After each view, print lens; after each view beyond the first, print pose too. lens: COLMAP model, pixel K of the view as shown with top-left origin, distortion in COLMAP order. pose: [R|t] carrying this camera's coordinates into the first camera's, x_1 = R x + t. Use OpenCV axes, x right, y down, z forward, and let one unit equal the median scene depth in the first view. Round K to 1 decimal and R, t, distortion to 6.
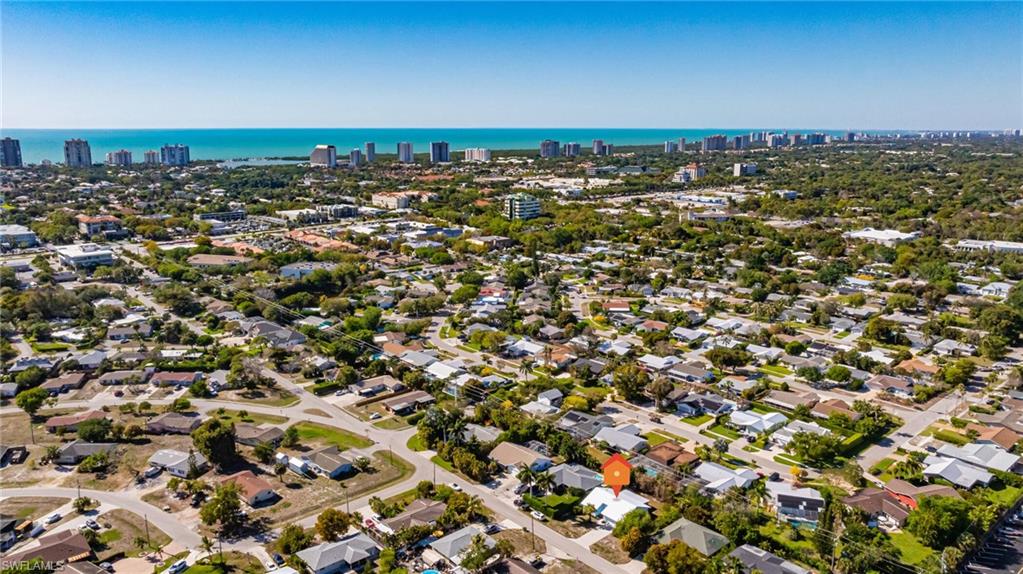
lens RADIAL K [[740.8, 0, 511.5], [0, 740.8, 287.0], [0, 0, 1]] dist [-0.035320, 0.023038]
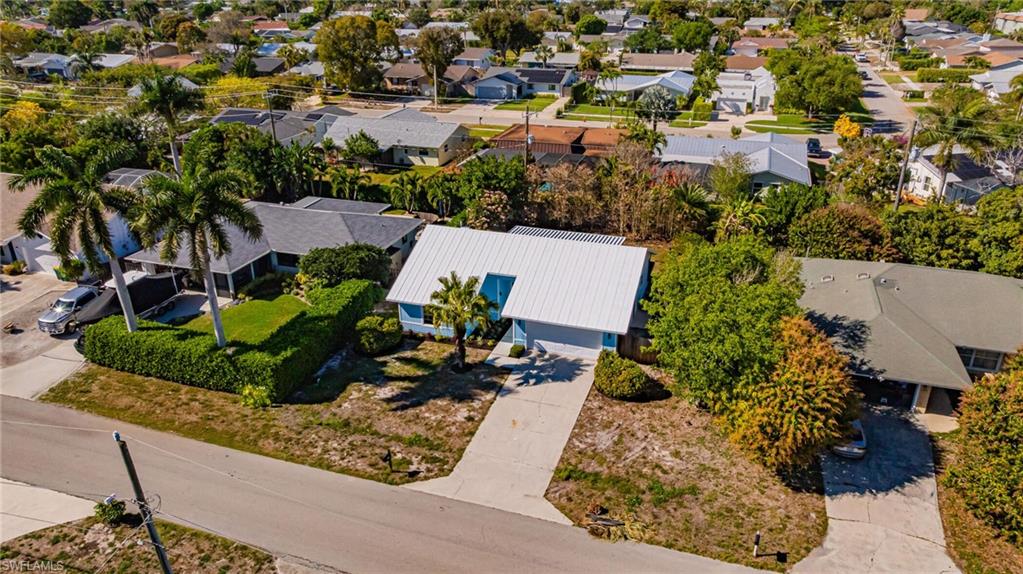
lens RADIAL K [[719.2, 0, 511.5], [0, 719.2, 287.0], [0, 0, 1]] dist [-0.034559, 0.026884]
pose [[0.870354, -0.203880, 0.448237, 0.022111], [0.110884, 0.968029, 0.224998, 0.168547], [-0.479779, -0.146126, 0.865135, 0.548284]]
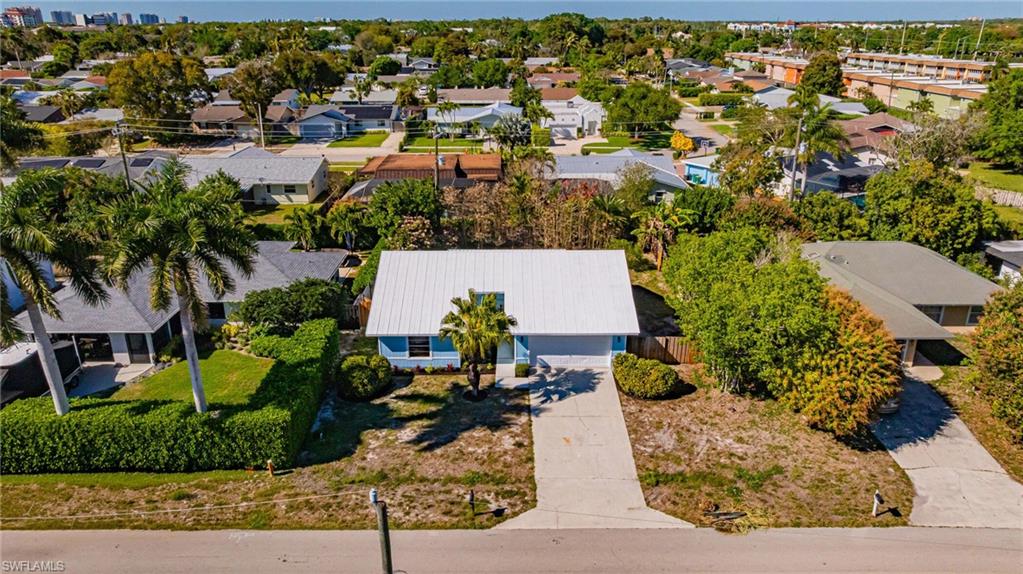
lens RADIAL K [[719.2, 0, 511.5], [0, 719.2, 287.0], [0, 0, 1]] dist [-0.034559, 0.026884]
pose [[0.665871, -0.261172, 0.698860, -0.005531], [0.162043, 0.964992, 0.206235, 0.170286], [-0.728257, -0.024080, 0.684881, 0.579096]]
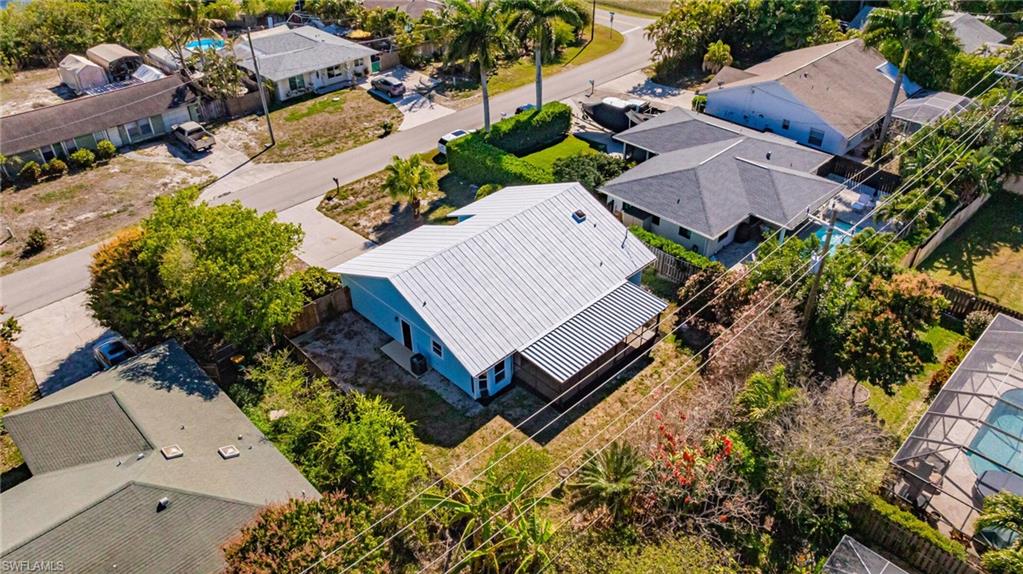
lens RADIAL K [[719.2, 0, 511.5], [0, 719.2, 287.0], [0, 0, 1]] dist [-0.034559, 0.026884]
pose [[0.055965, 0.585958, -0.808407, 0.211850], [-0.211378, 0.798276, 0.563981, 0.125608], [0.975801, 0.139316, 0.168534, 0.661848]]
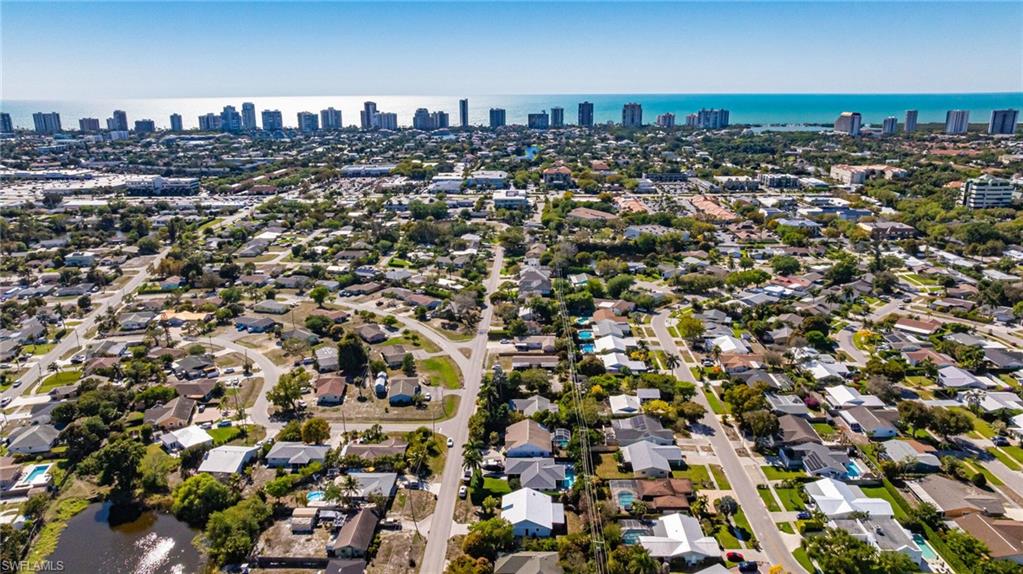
lens RADIAL K [[719.2, 0, 511.5], [0, 719.2, 287.0], [0, 0, 1]] dist [-0.034559, 0.026884]
pose [[0.726879, 0.173529, -0.664481, 0.455825], [-0.138852, 0.984703, 0.105265, -0.047073], [0.672582, 0.015749, 0.739855, 0.222600]]
